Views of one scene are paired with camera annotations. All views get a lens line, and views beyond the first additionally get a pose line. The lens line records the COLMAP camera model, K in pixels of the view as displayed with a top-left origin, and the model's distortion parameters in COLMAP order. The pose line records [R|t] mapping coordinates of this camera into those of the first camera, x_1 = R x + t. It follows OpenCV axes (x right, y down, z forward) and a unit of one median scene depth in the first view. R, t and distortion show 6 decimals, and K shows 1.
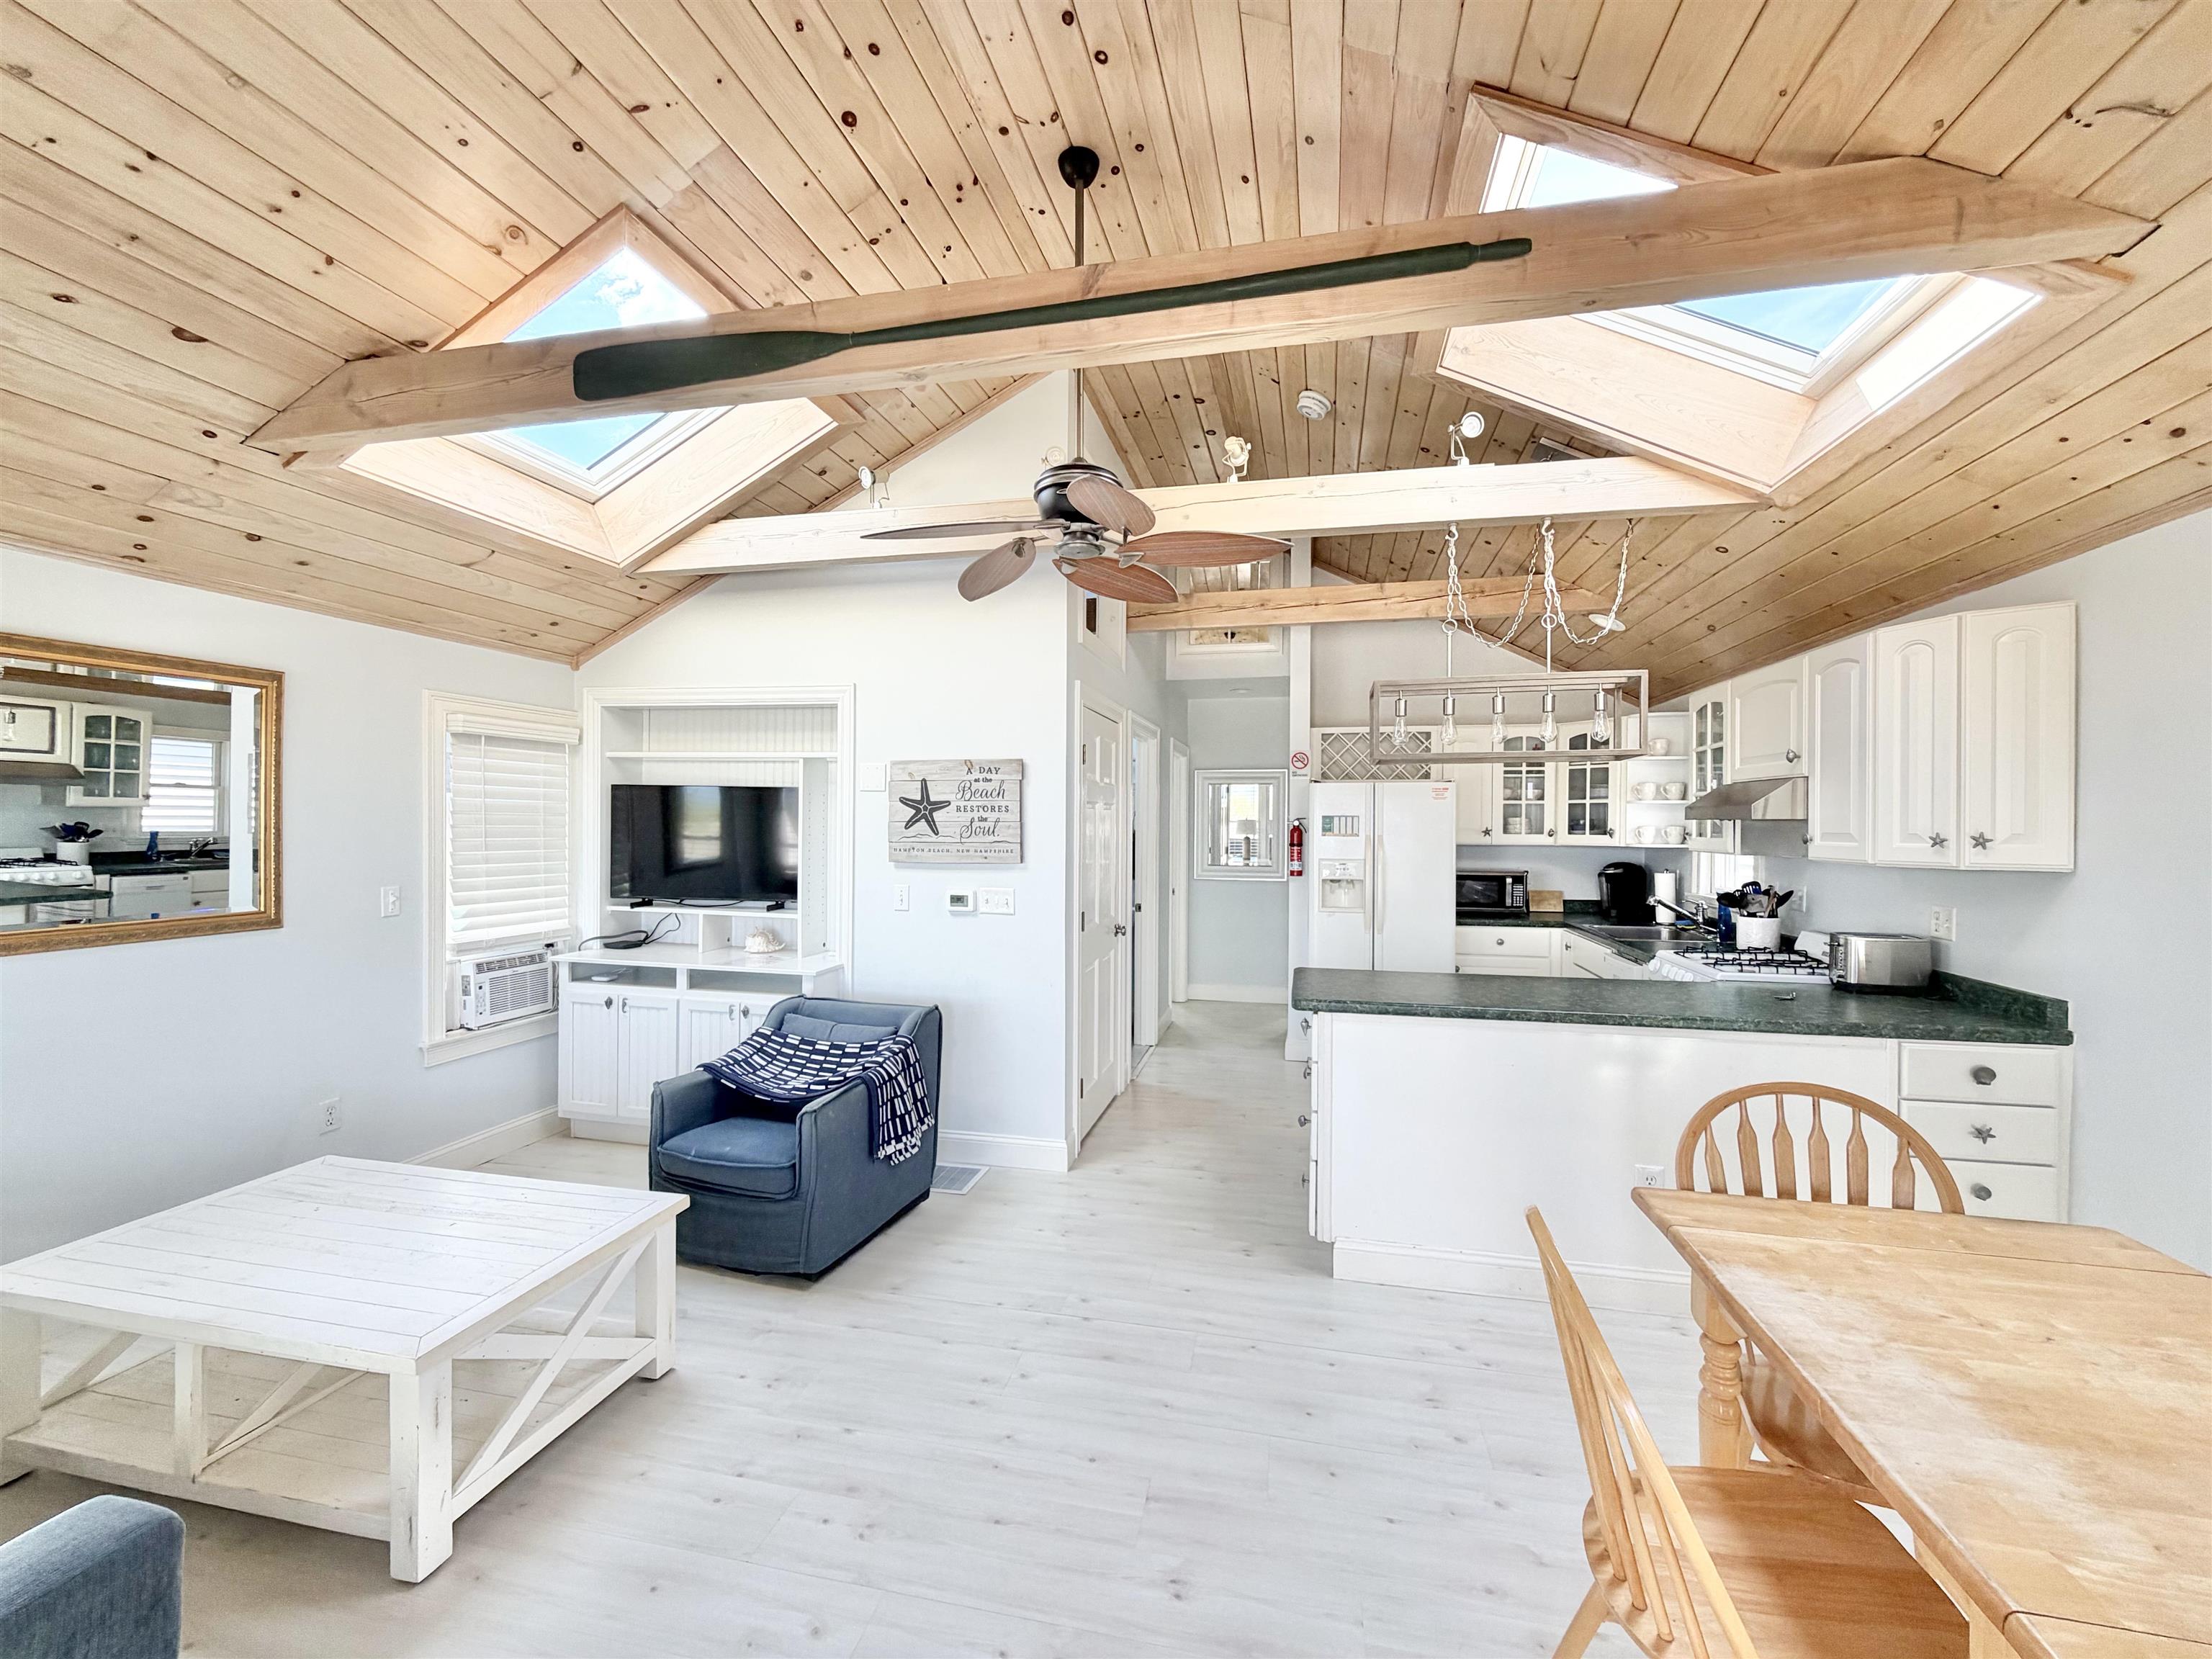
lens RADIAL K [[882.7, 0, 1107.5], [0, 882.7, 827.0], [0, 0, 1]] dist [0.002884, -0.000154]
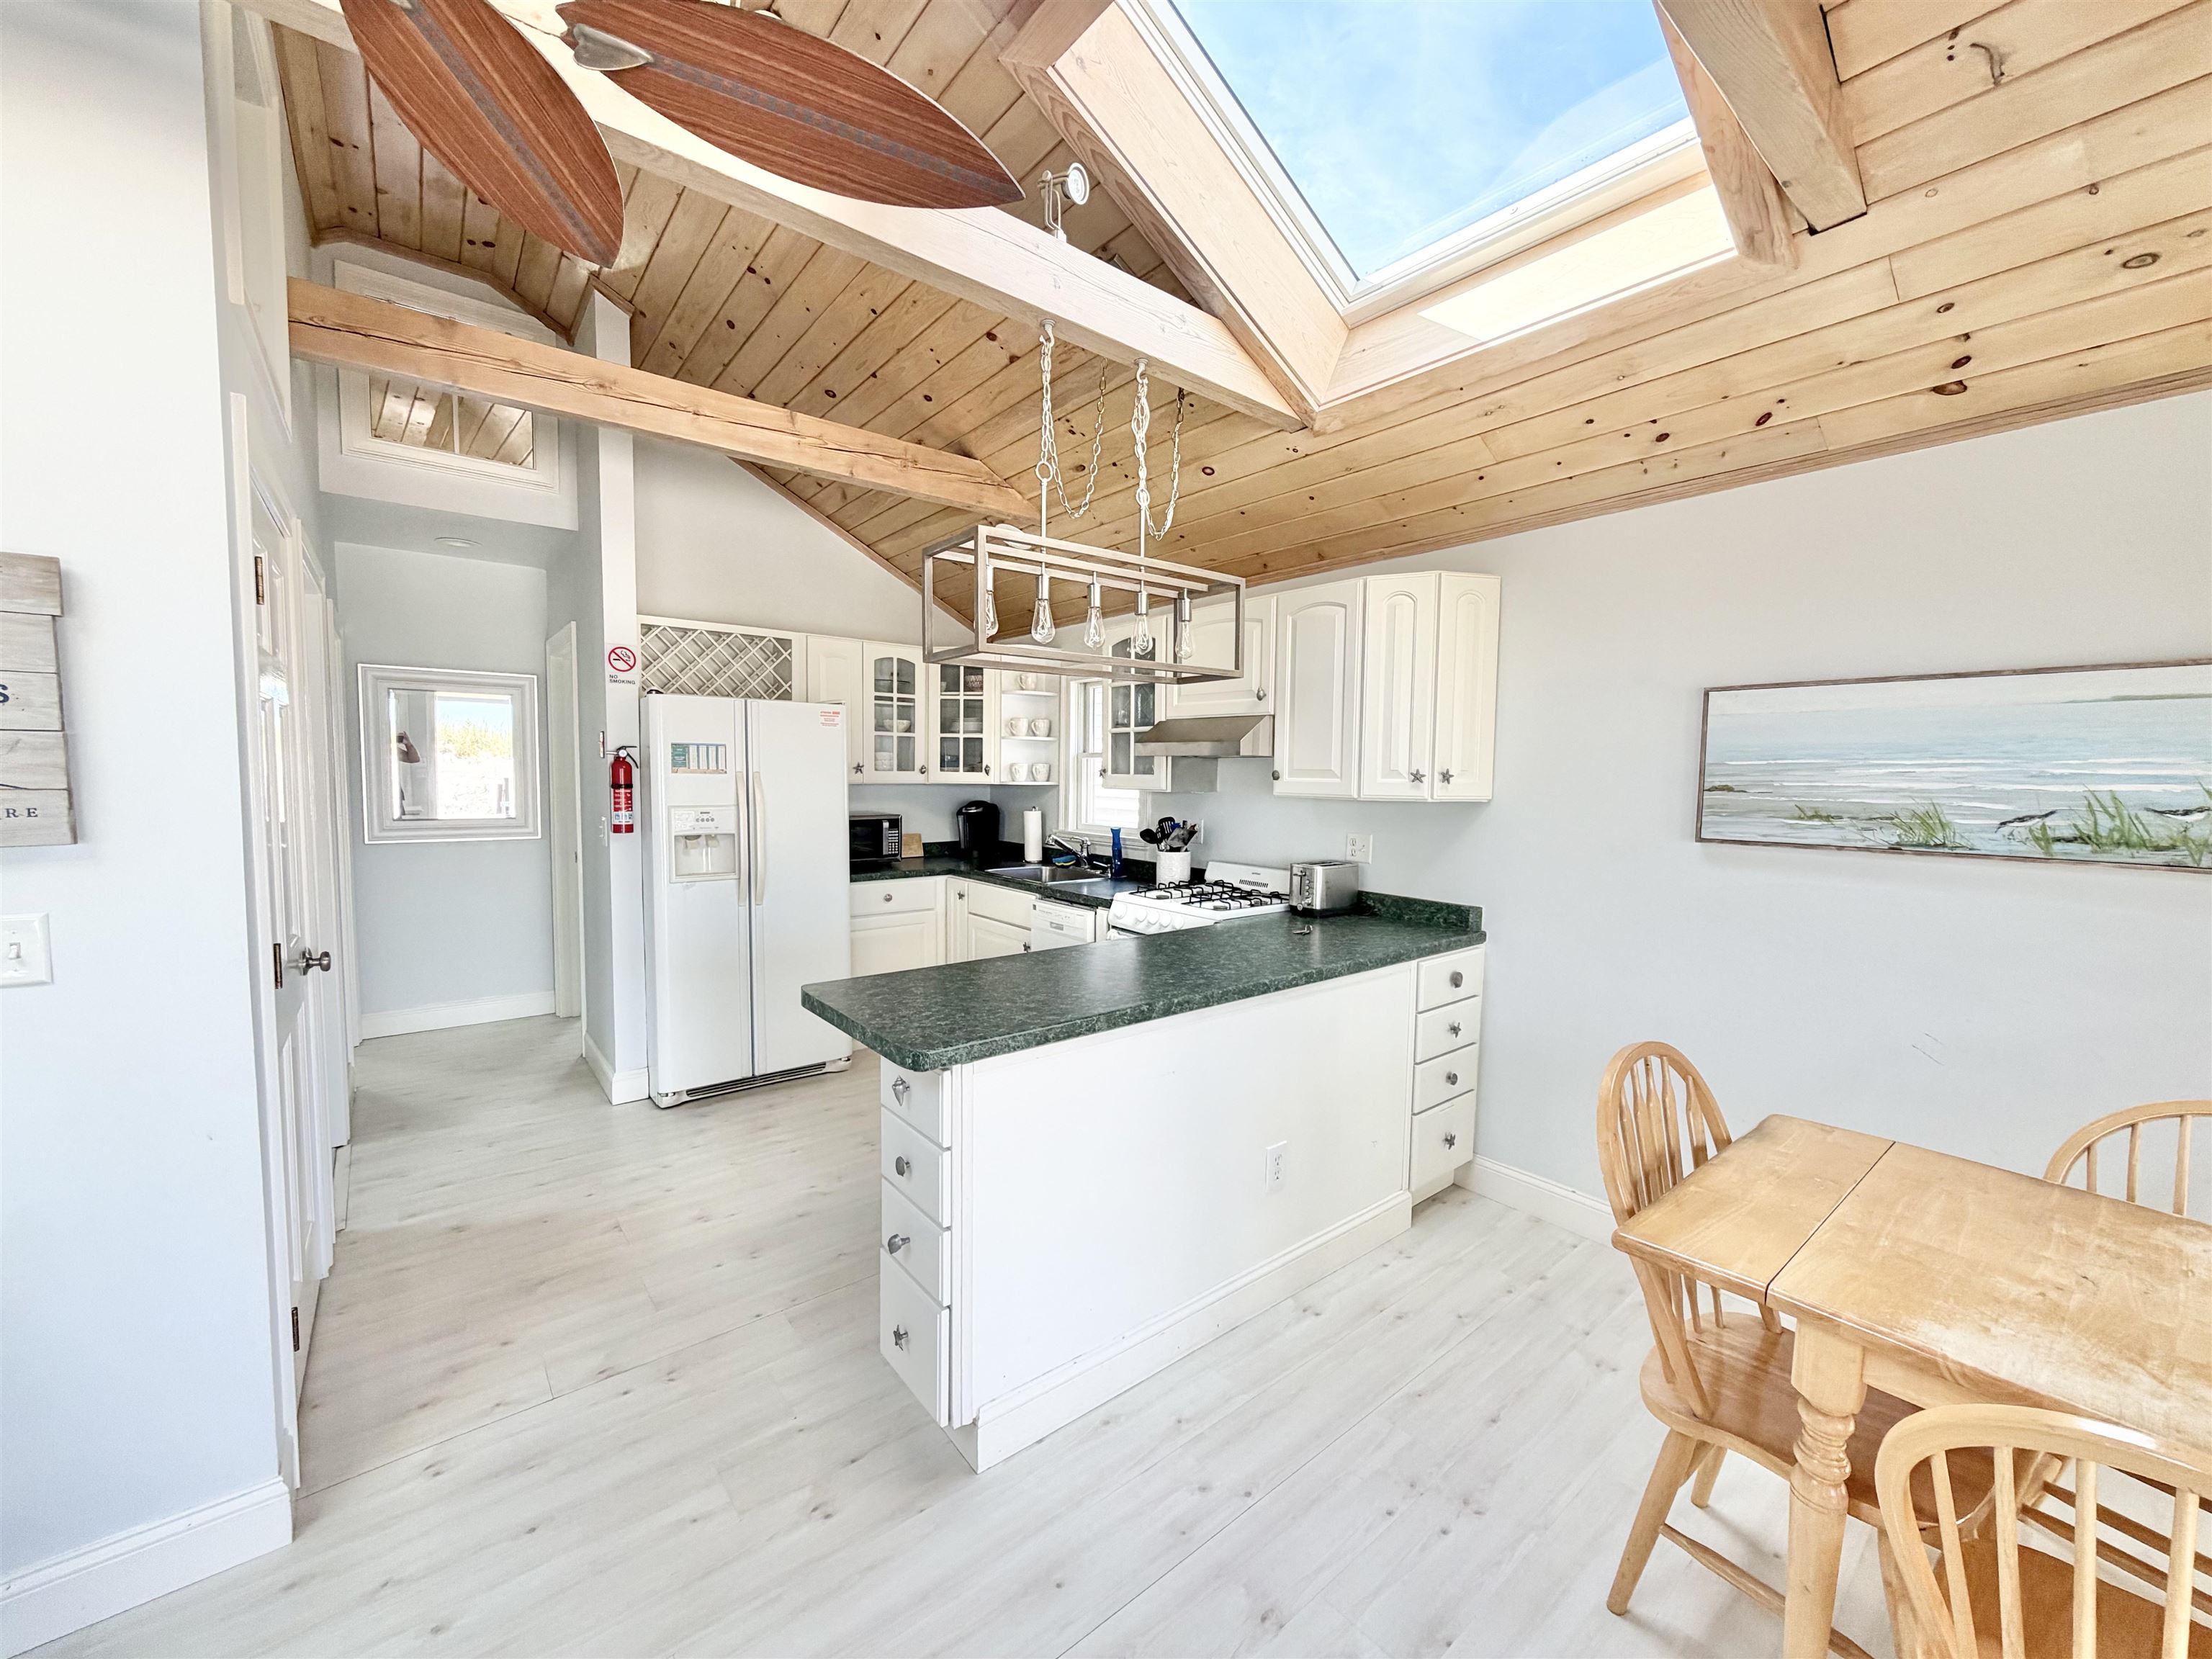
lens RADIAL K [[882.7, 0, 1109.6], [0, 882.7, 831.4], [0, 0, 1]] dist [0.002884, -0.000154]
pose [[0.617451, -0.050637, 0.784978, -0.128363], [-0.007928, 0.997475, 0.070581, 0.006719], [-0.786569, -0.049803, 0.615490, 0.452543]]
